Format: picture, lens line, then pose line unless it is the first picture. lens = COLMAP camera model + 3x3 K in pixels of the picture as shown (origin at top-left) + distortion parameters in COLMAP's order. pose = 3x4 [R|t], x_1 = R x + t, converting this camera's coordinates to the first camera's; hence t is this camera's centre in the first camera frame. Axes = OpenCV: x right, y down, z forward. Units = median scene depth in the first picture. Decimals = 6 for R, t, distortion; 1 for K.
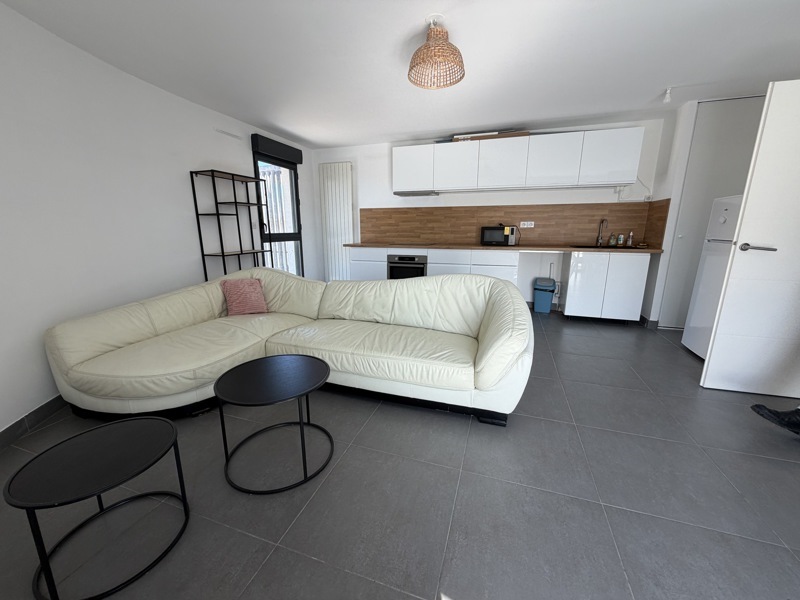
lens RADIAL K [[321.5, 0, 395.8], [0, 321.5, 299.1], [0, 0, 1]] dist [0.023122, -0.000038]
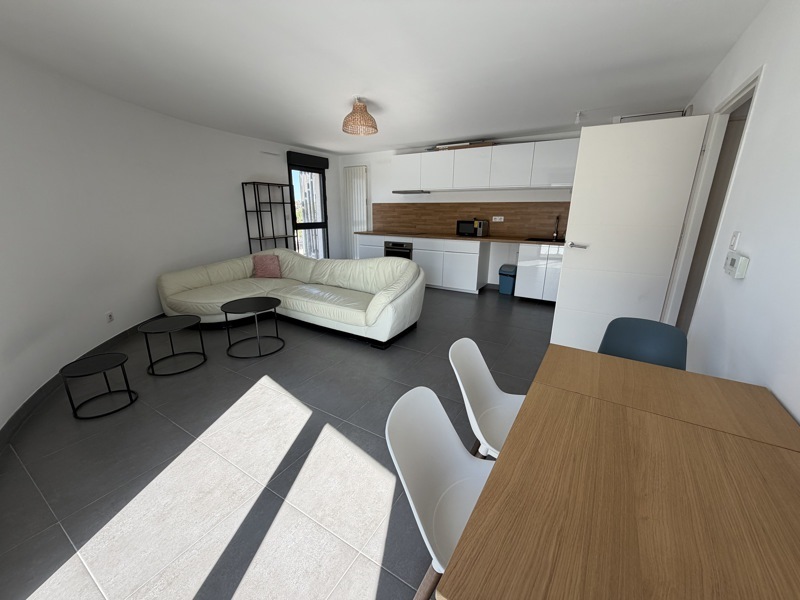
lens RADIAL K [[321.5, 0, 395.8], [0, 321.5, 299.1], [0, 0, 1]] dist [0.023122, -0.000038]
pose [[0.974195, 0.066816, -0.215591, 0.331250], [-0.056222, 0.996907, 0.054912, 0.018897], [0.218593, -0.041374, 0.974939, -0.259144]]
